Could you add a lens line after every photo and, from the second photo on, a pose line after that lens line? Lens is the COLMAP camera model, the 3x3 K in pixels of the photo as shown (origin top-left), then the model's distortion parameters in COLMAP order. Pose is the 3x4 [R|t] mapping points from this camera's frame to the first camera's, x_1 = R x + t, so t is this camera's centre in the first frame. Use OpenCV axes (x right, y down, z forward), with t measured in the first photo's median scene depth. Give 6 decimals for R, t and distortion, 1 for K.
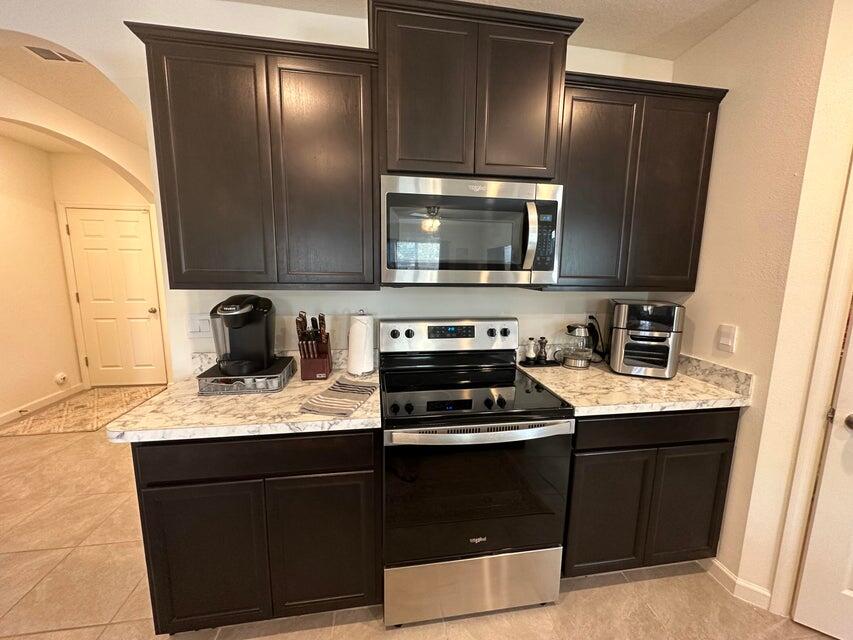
lens RADIAL K [[339.9, 0, 426.5], [0, 339.9, 320.0], [0, 0, 1]] dist [-0.003600, 0.000783]
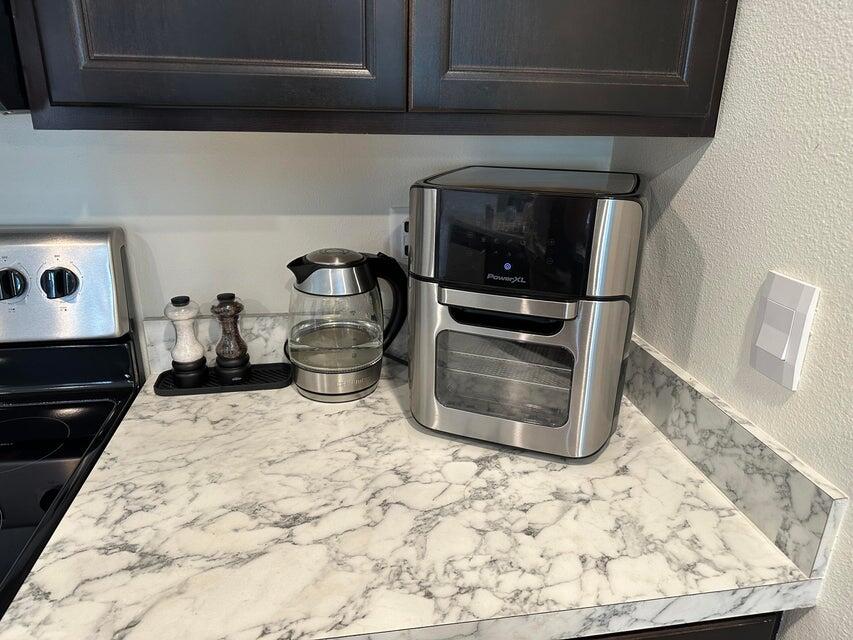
lens RADIAL K [[606.8, 0, 426.5], [0, 606.8, 320.0], [0, 0, 1]] dist [0.005423, 0.001847]
pose [[0.999928, 0.004042, 0.011327, 0.595757], [-0.006143, 0.981357, 0.192097, -0.036817], [-0.010339, -0.192153, 0.981311, 0.542540]]
